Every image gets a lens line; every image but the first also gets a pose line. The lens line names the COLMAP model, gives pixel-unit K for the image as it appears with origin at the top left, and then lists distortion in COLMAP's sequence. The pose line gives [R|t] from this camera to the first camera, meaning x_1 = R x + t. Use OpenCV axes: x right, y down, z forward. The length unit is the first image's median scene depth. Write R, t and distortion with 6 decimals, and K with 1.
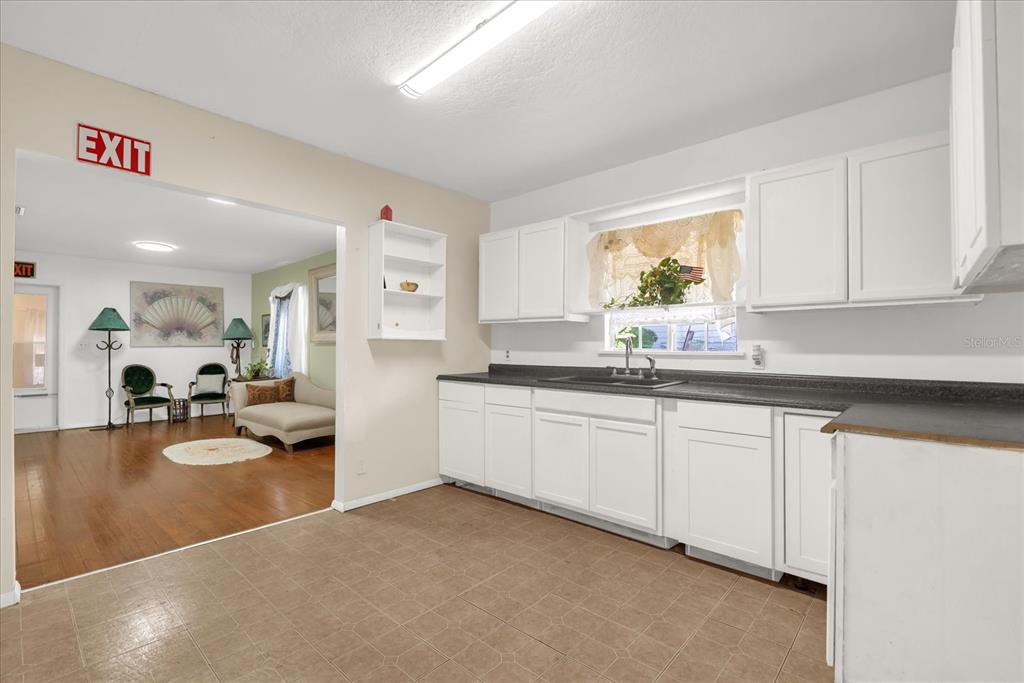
lens RADIAL K [[457.4, 0, 508.7], [0, 457.4, 339.3], [0, 0, 1]] dist [-0.003500, -0.000775]
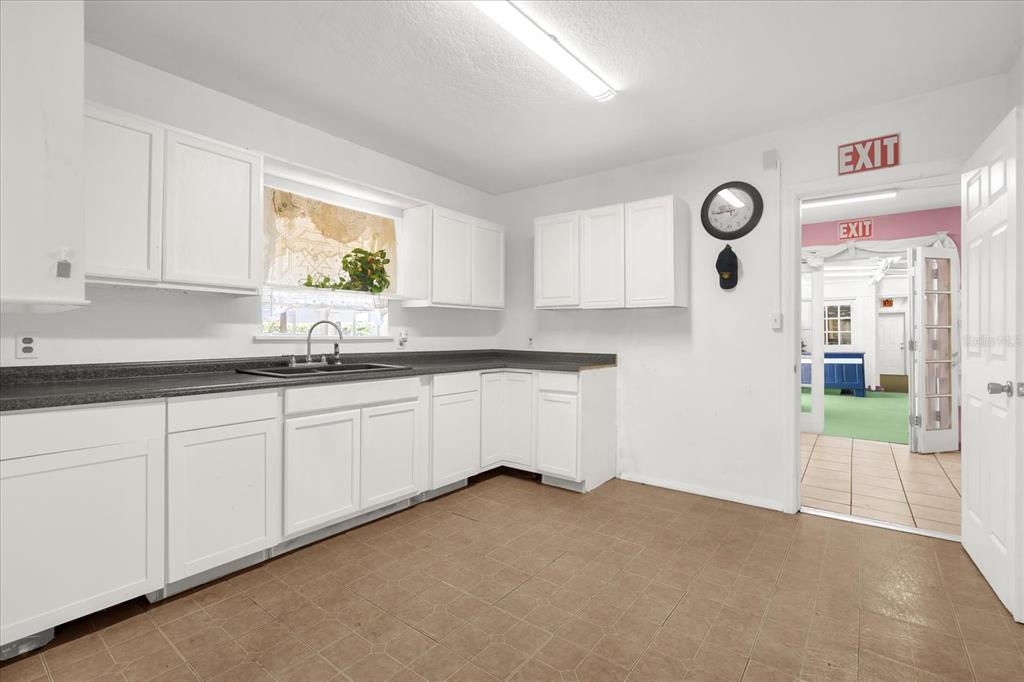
lens RADIAL K [[457.8, 0, 509.4], [0, 457.8, 333.6], [0, 0, 1]] dist [0.000292, -0.000057]
pose [[-0.072325, 0.001234, 0.997380, -0.701748], [-0.017871, 0.999837, -0.002533, 0.016965], [-0.997221, -0.018007, -0.072291, 0.715070]]
